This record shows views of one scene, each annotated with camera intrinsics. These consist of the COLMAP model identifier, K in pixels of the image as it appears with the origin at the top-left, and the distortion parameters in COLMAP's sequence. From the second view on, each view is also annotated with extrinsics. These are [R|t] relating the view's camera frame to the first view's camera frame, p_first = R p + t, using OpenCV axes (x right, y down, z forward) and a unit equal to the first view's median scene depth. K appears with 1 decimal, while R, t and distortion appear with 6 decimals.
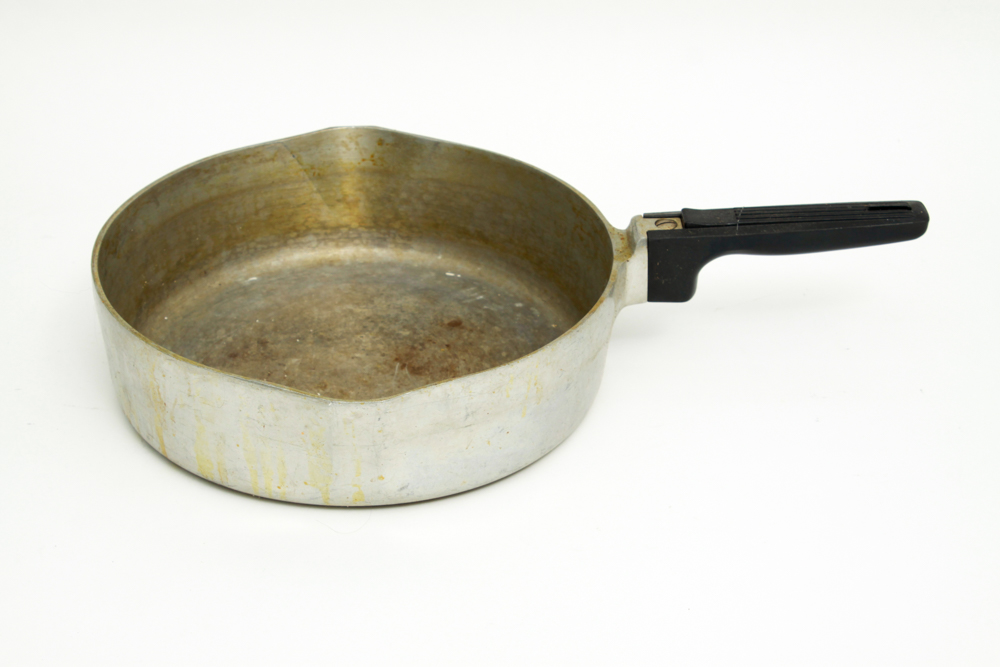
lens RADIAL K [[2178.9, 0, 501.2], [0, 2178.9, 332.2], [0, 0, 1]] dist [0.058693, 0.000000]
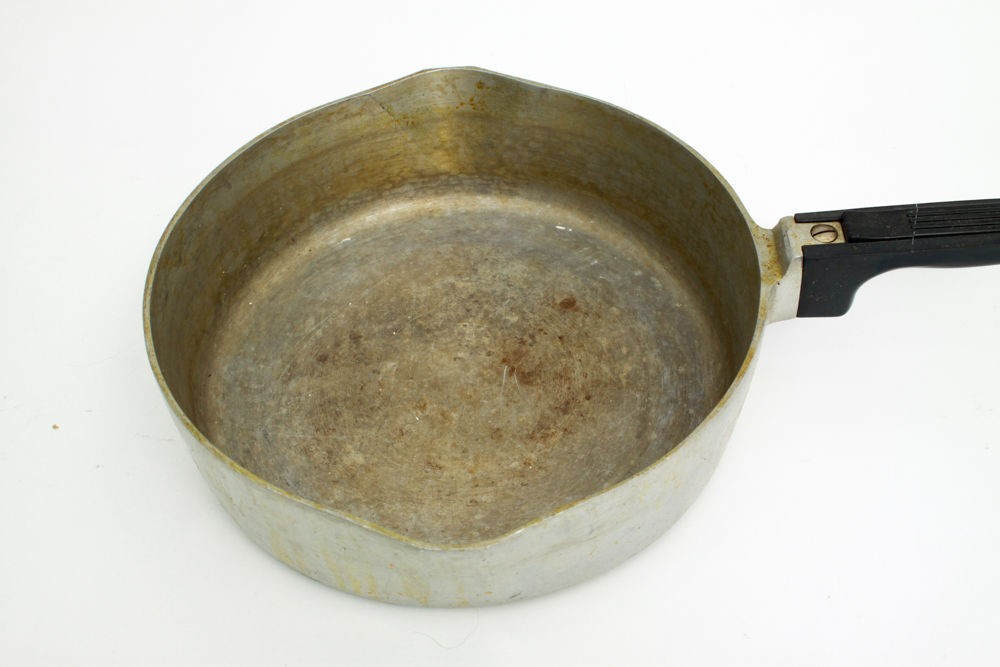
lens RADIAL K [[1363.0, 0, 498.6], [0, 1363.0, 338.0], [0, 0, 1]] dist [-0.062651, 0.000000]
pose [[0.998273, -0.009023, -0.058042, -0.017215], [0.025373, 0.957428, 0.287556, -0.151893], [0.052976, -0.288532, 0.956003, 0.454160]]
